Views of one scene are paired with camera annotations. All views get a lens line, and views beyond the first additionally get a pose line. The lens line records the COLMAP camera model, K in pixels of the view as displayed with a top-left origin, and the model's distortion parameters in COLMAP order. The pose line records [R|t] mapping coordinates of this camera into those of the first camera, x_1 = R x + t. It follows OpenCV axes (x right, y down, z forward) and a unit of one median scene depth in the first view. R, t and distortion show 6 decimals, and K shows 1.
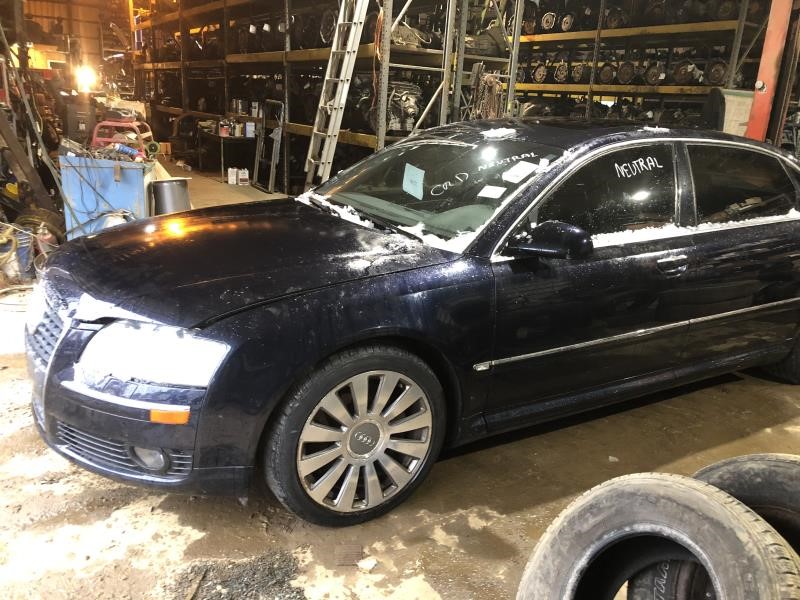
lens RADIAL K [[642.1, 0, 404.7], [0, 642.1, 301.9], [0, 0, 1]] dist [0.010472, -0.018745]
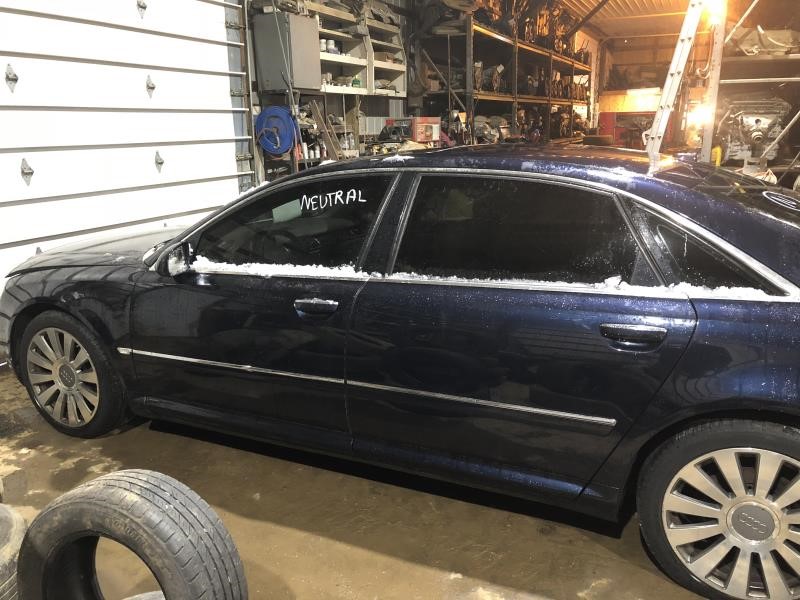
lens RADIAL K [[642.1, 0, 402.0], [0, 642.1, 299.0], [0, 0, 1]] dist [0.010472, -0.018745]
pose [[0.578180, 0.153314, -0.801376, 1.189384], [-0.195274, 0.979644, 0.046532, -0.135563], [0.792197, 0.129583, 0.596349, 0.560967]]
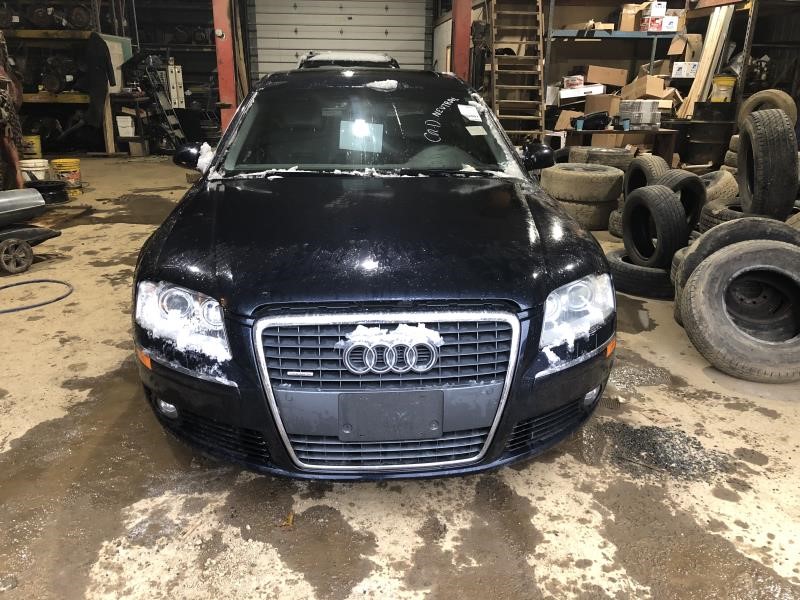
lens RADIAL K [[642.1, 0, 400.3], [0, 642.1, 299.6], [0, 0, 1]] dist [0.010472, -0.018745]
pose [[0.462519, -0.345667, 0.816450, -0.987450], [0.279978, 0.930692, 0.235427, -0.185491], [-0.841242, 0.119699, 0.527241, 0.478954]]
